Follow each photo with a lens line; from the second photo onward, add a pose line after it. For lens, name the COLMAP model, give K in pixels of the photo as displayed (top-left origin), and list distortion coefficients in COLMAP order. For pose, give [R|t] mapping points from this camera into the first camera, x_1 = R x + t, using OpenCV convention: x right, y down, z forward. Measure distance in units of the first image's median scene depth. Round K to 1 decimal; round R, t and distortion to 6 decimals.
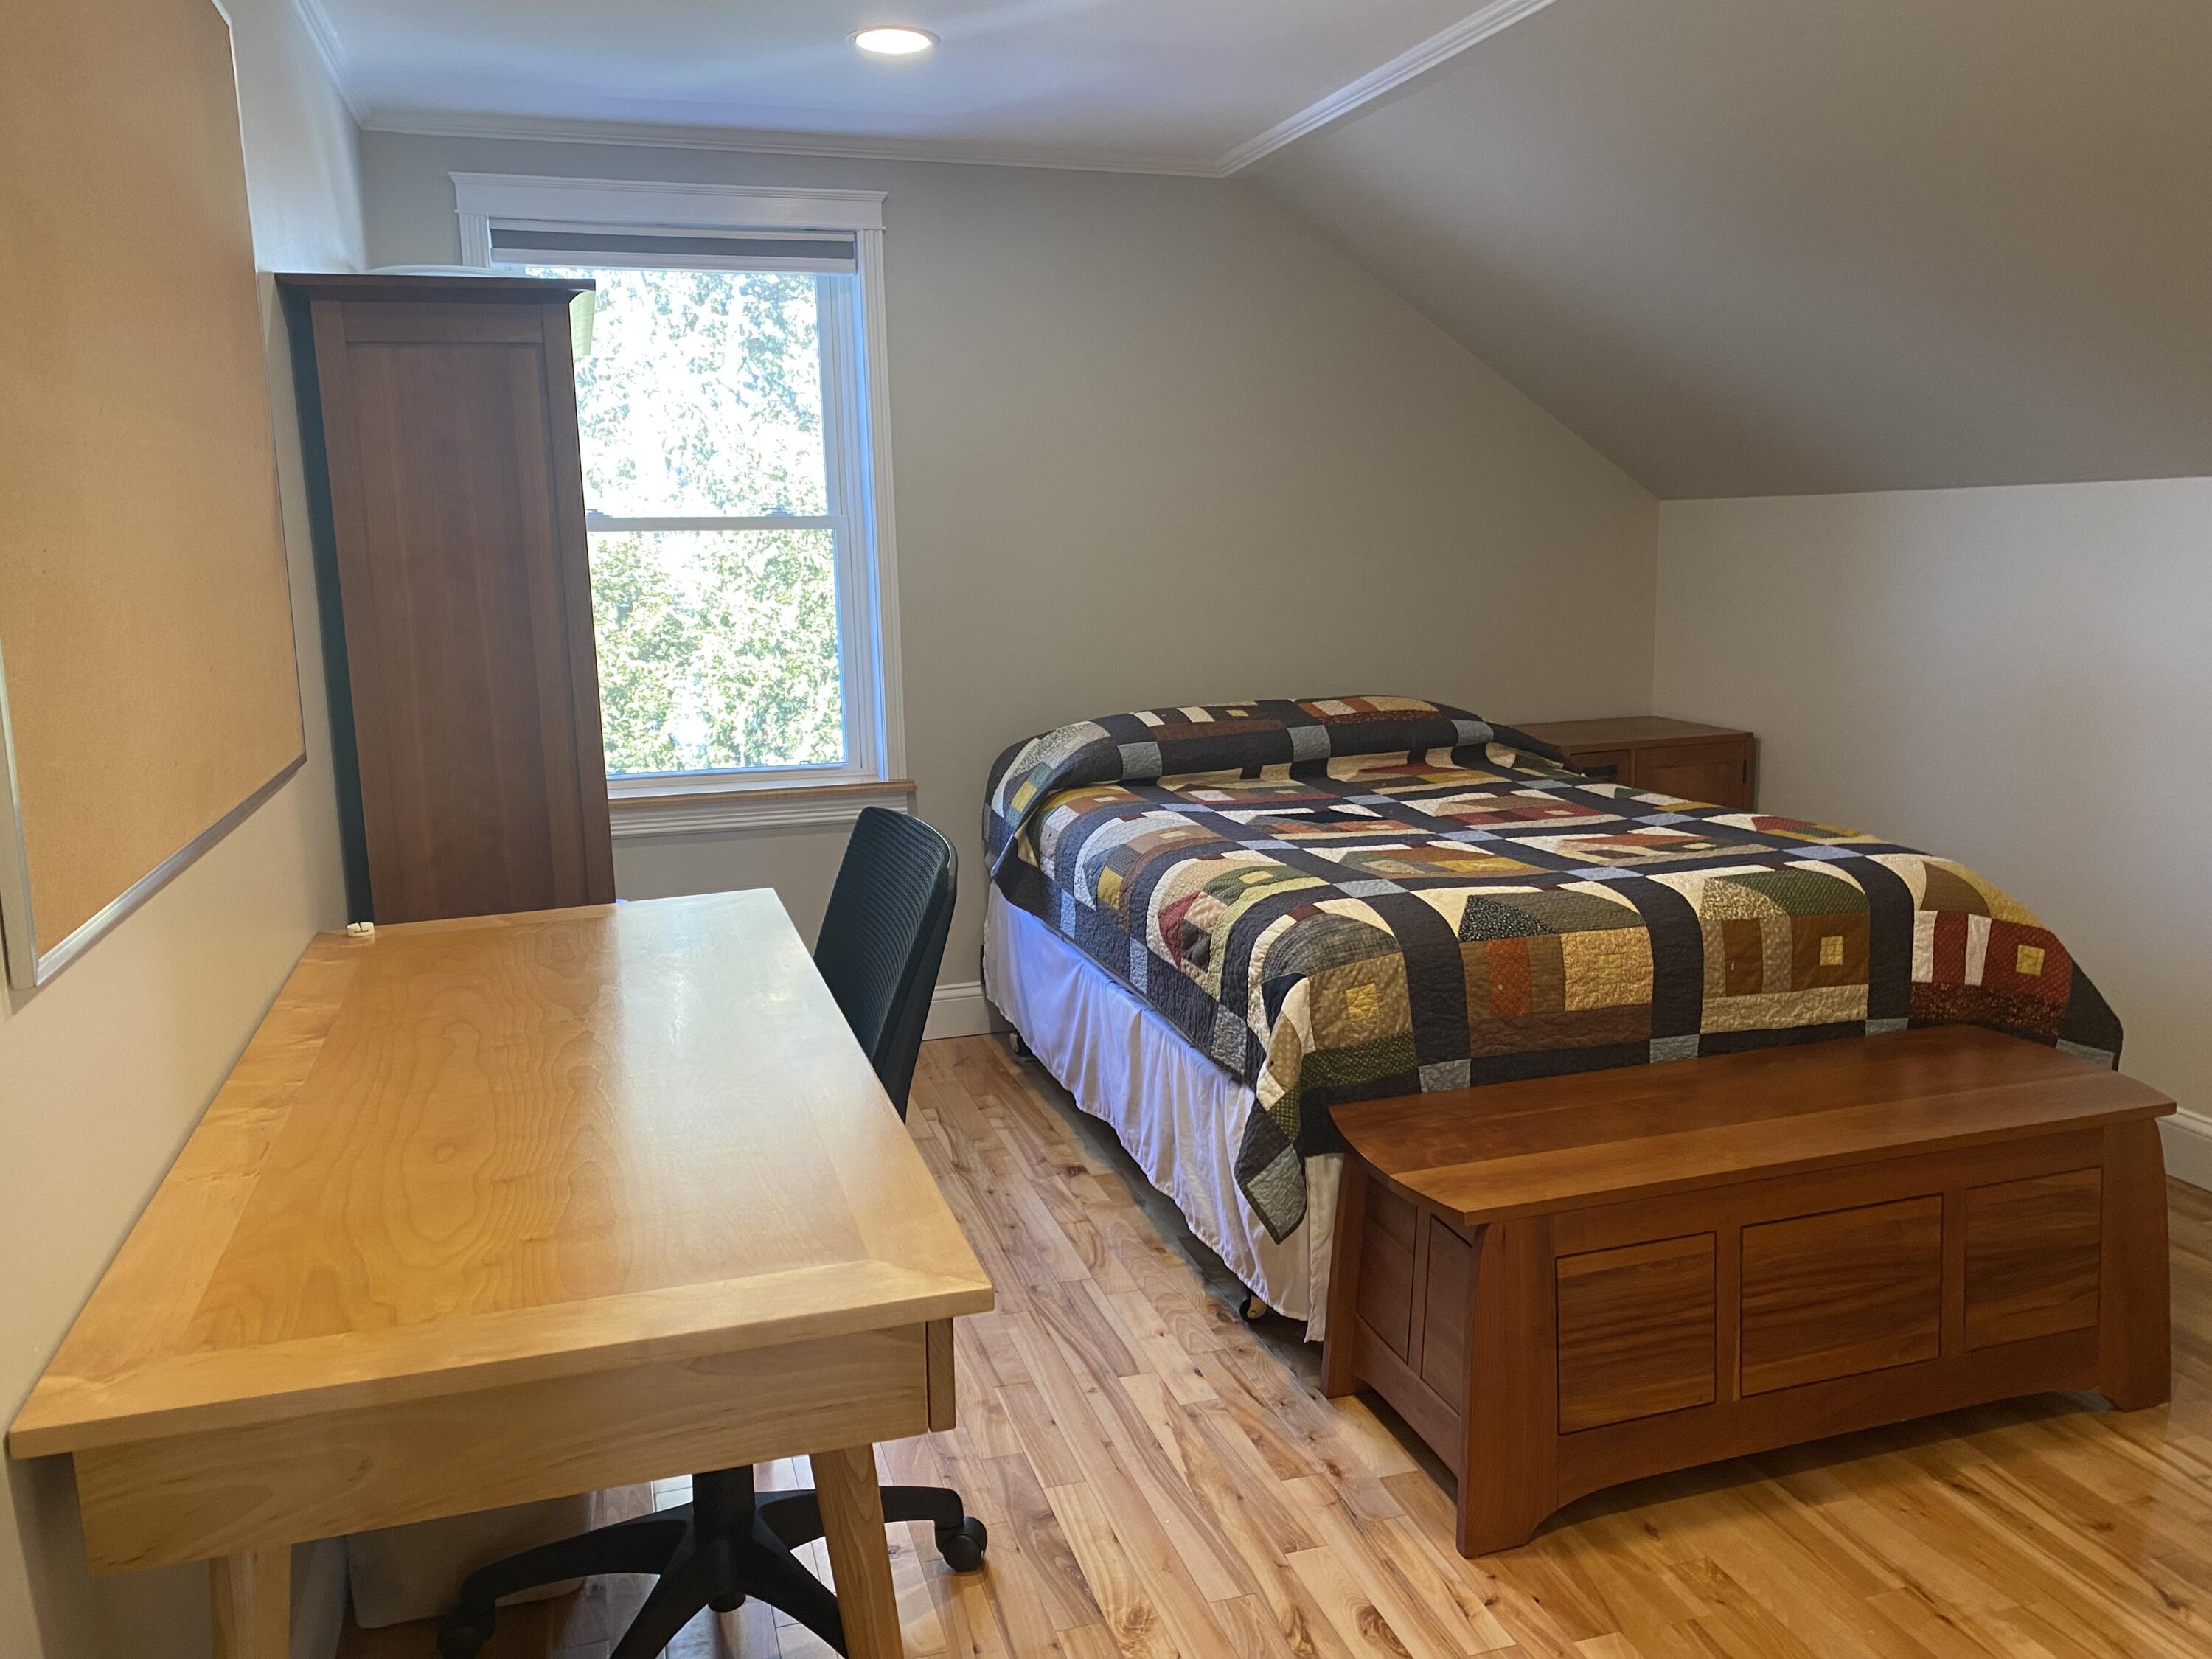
lens RADIAL K [[1700.0, 0, 1101.5], [0, 1700.0, 829.9], [0, 0, 1]] dist [0.018691, -0.026530]
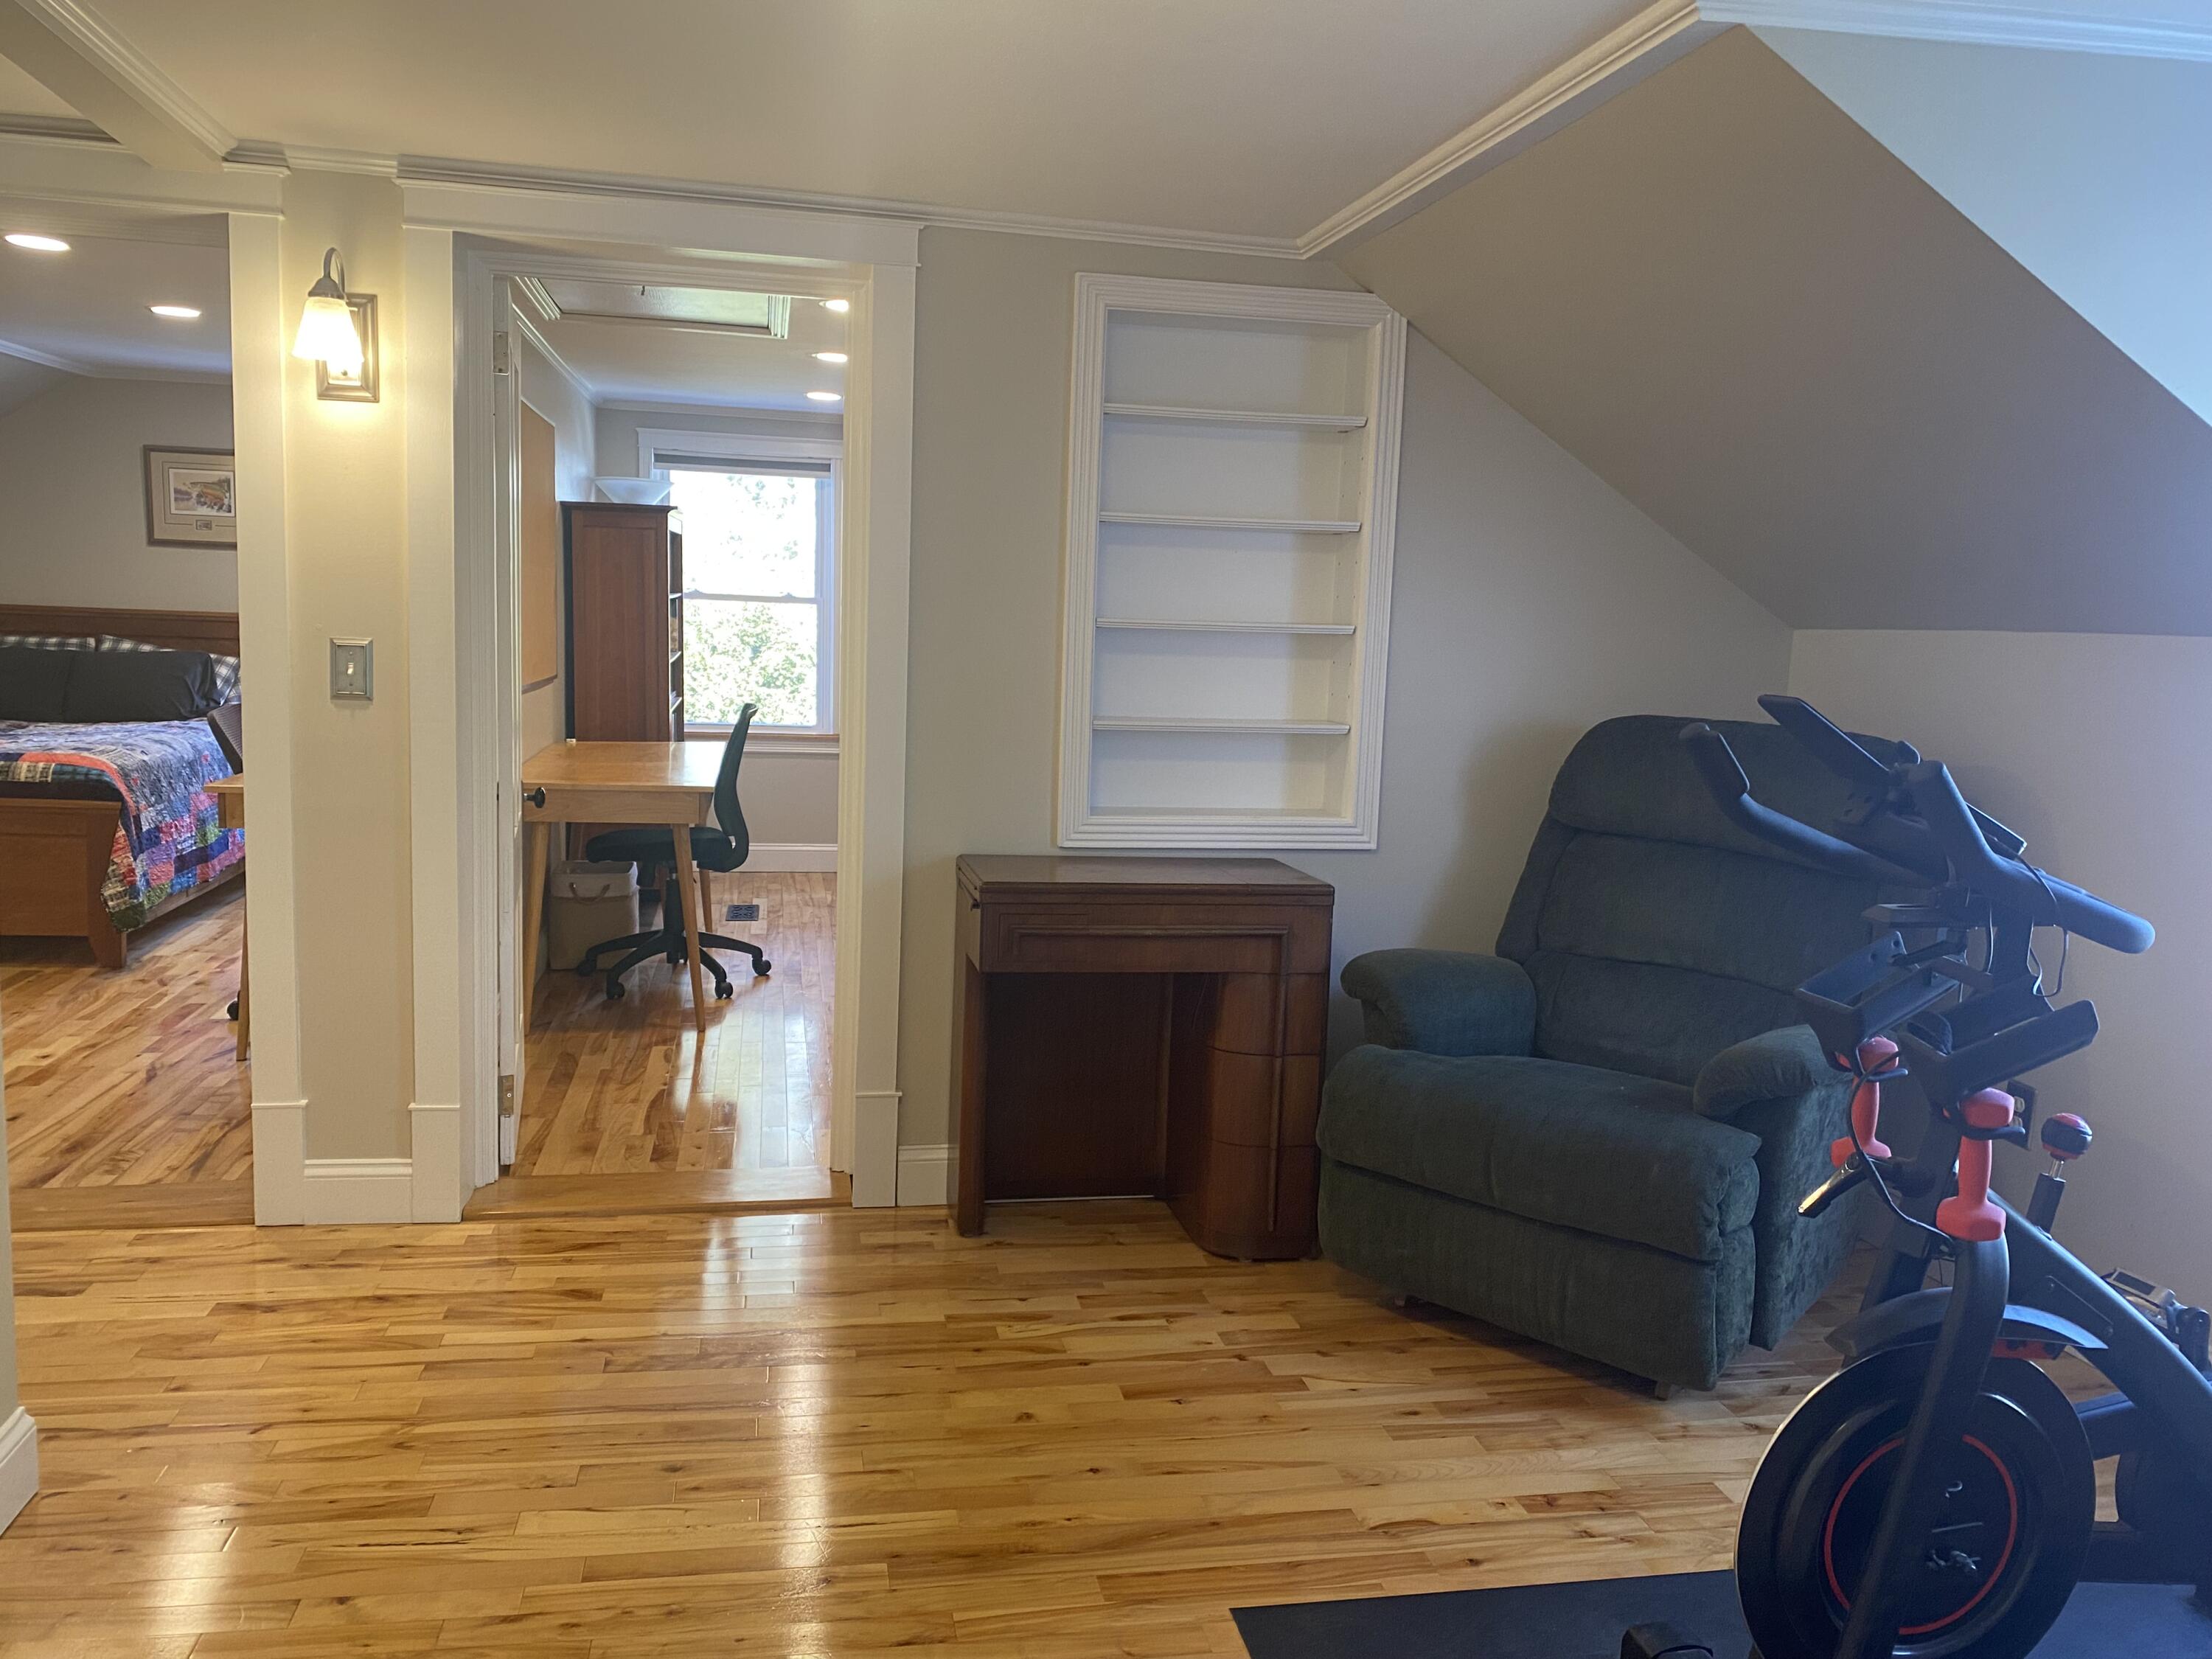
lens RADIAL K [[1700.0, 0, 1109.9], [0, 1700.0, 824.7], [0, 0, 1]] dist [0.018691, -0.026530]
pose [[0.993239, 0.062742, -0.097673, 0.404028], [-0.067432, 0.996687, -0.045473, 0.148976], [0.094497, 0.051752, 0.994179, -0.939809]]
